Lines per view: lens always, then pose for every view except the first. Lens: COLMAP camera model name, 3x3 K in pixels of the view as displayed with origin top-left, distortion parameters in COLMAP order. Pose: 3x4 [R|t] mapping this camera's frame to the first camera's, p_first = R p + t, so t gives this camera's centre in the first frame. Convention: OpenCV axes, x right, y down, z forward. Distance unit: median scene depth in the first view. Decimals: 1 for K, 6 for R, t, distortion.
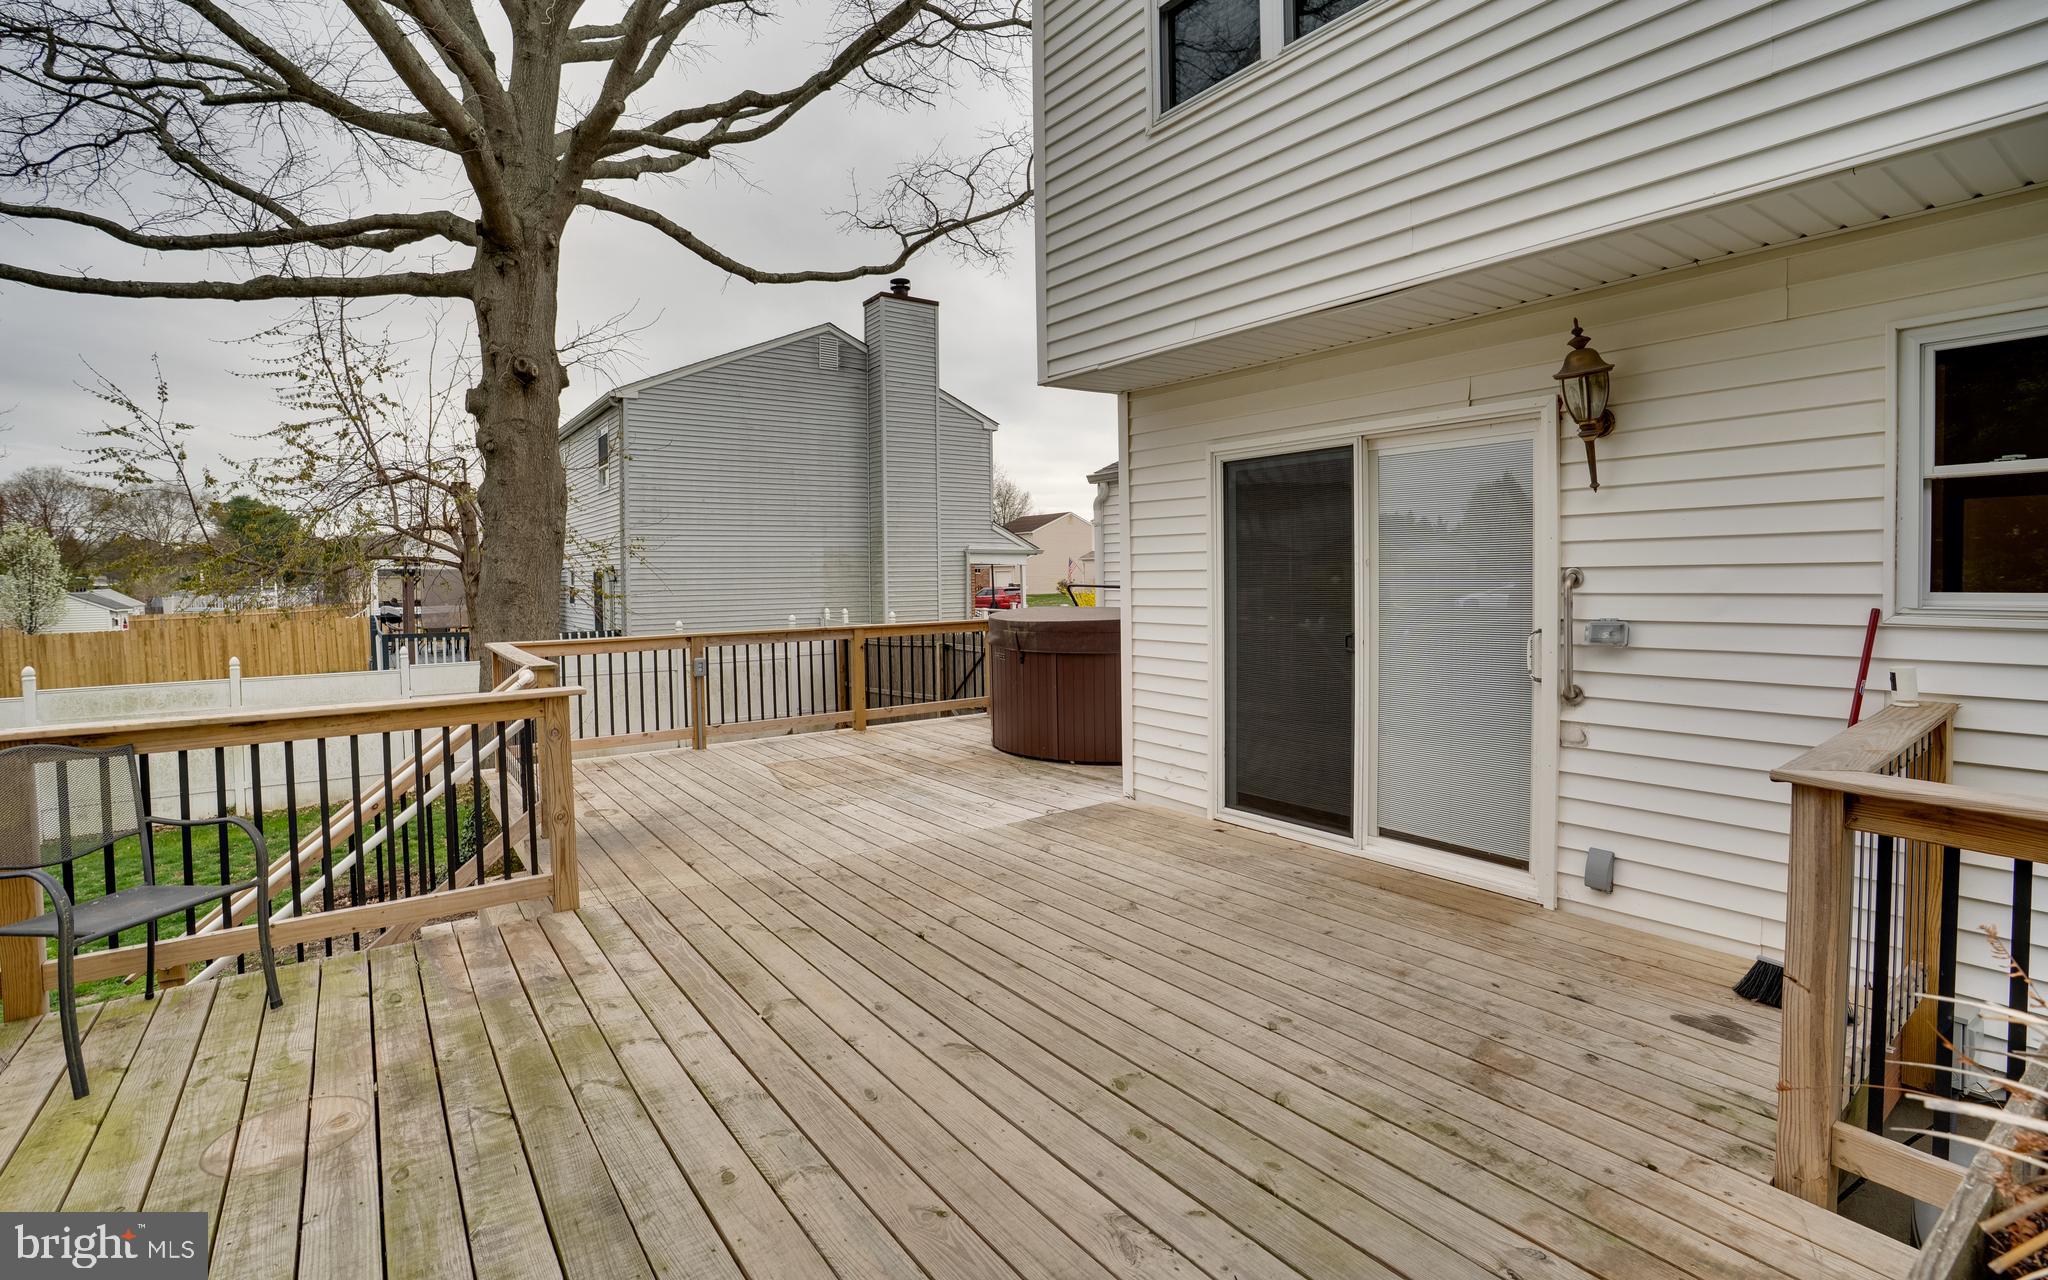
lens RADIAL K [[939.4, 0, 1026.8], [0, 939.4, 603.1], [0, 0, 1]] dist [-0.069897, 0.027406]
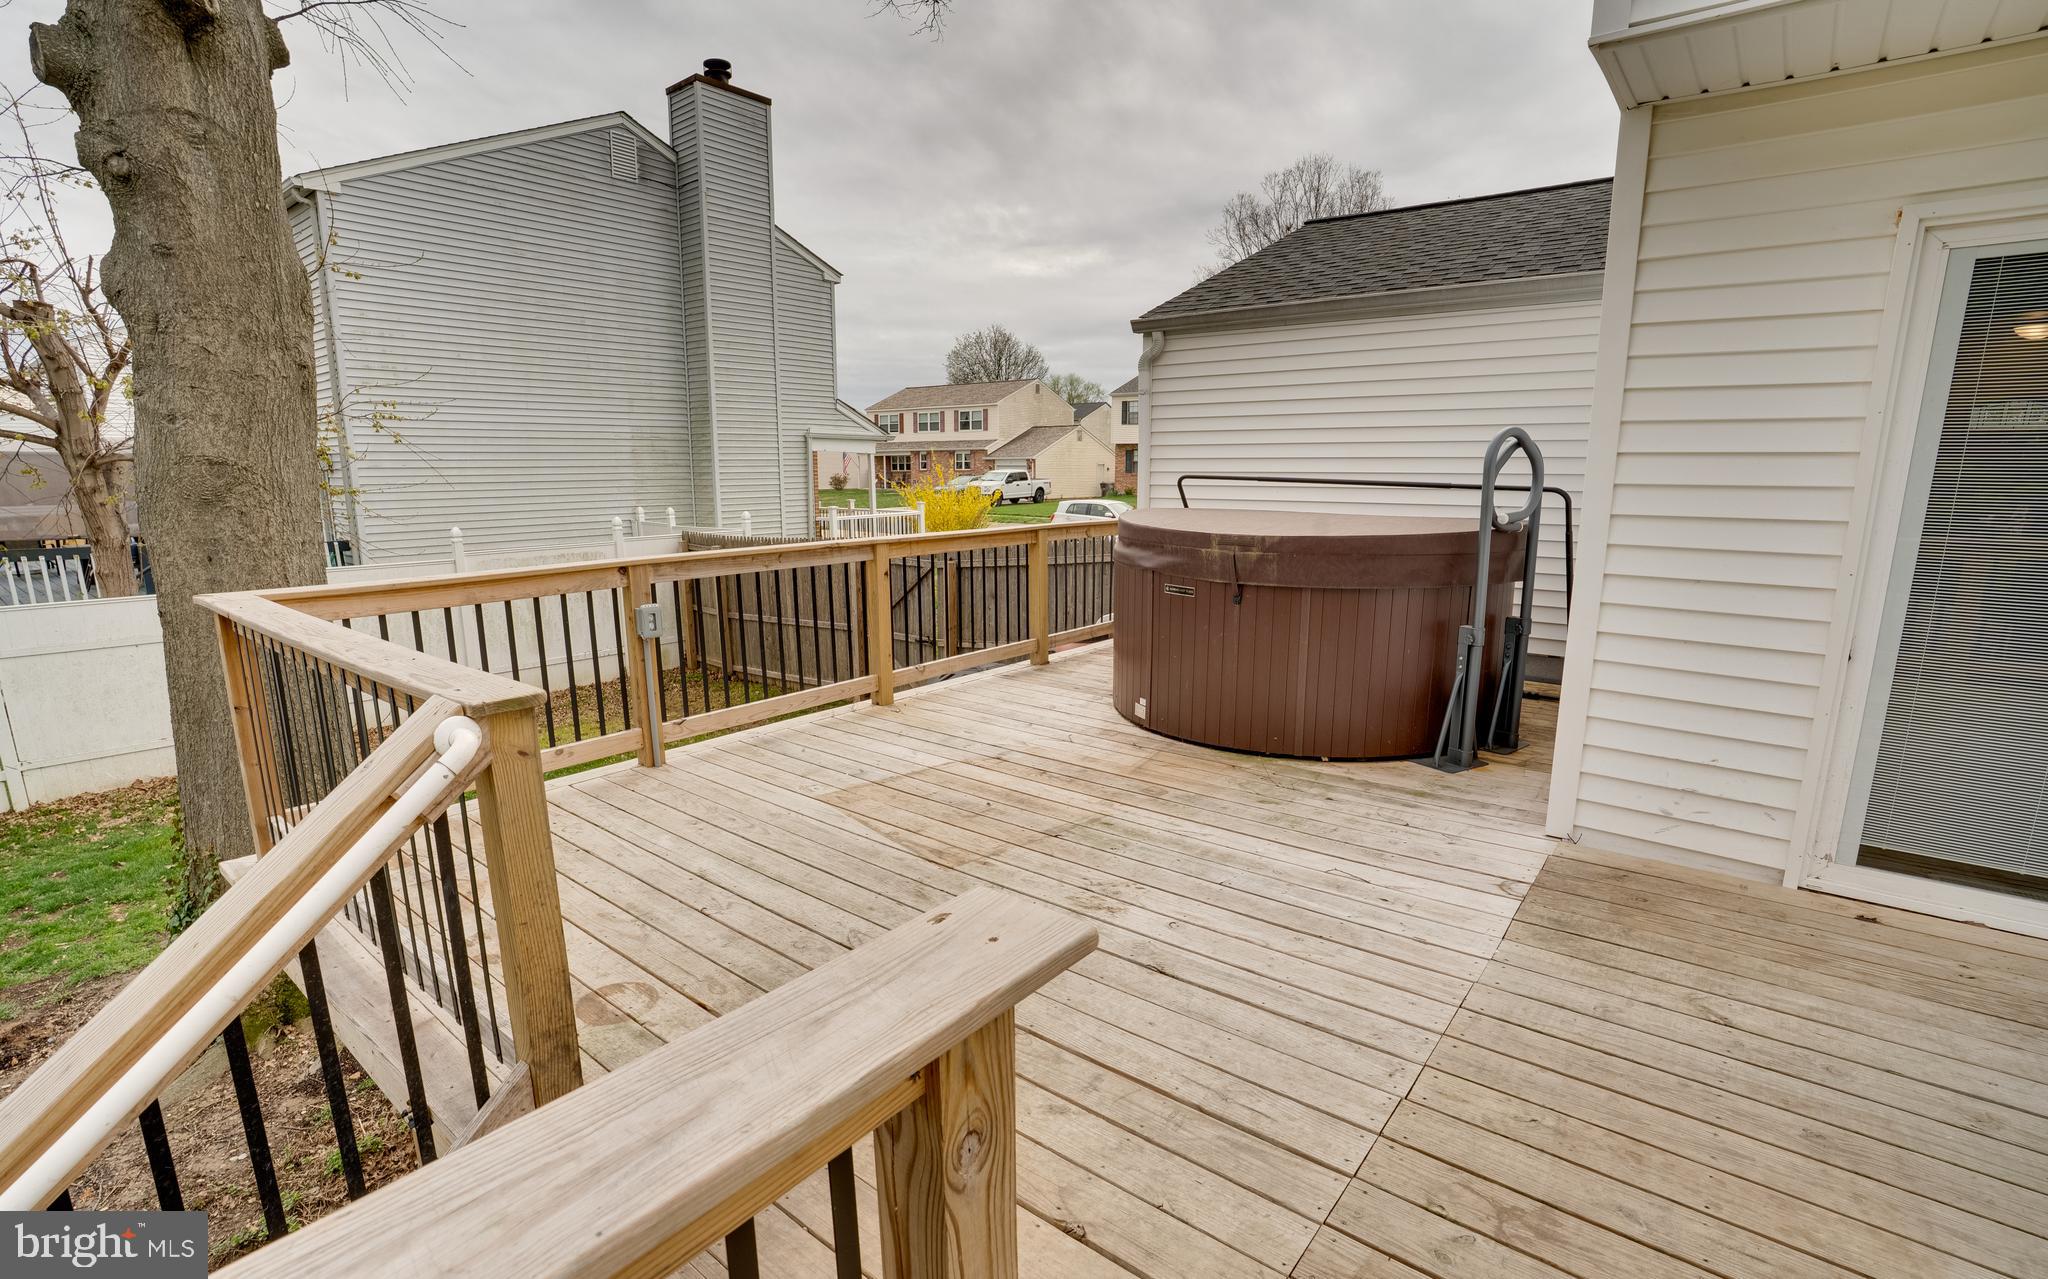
lens RADIAL K [[939.5, 0, 1028.6], [0, 939.5, 664.6], [0, 0, 1]] dist [-0.061324, 0.021404]
pose [[0.964175, -0.040976, 0.262081, -0.247617], [-0.005129, 0.984933, 0.172860, -0.001426], [-0.265216, -0.168012, 0.949438, 0.369251]]
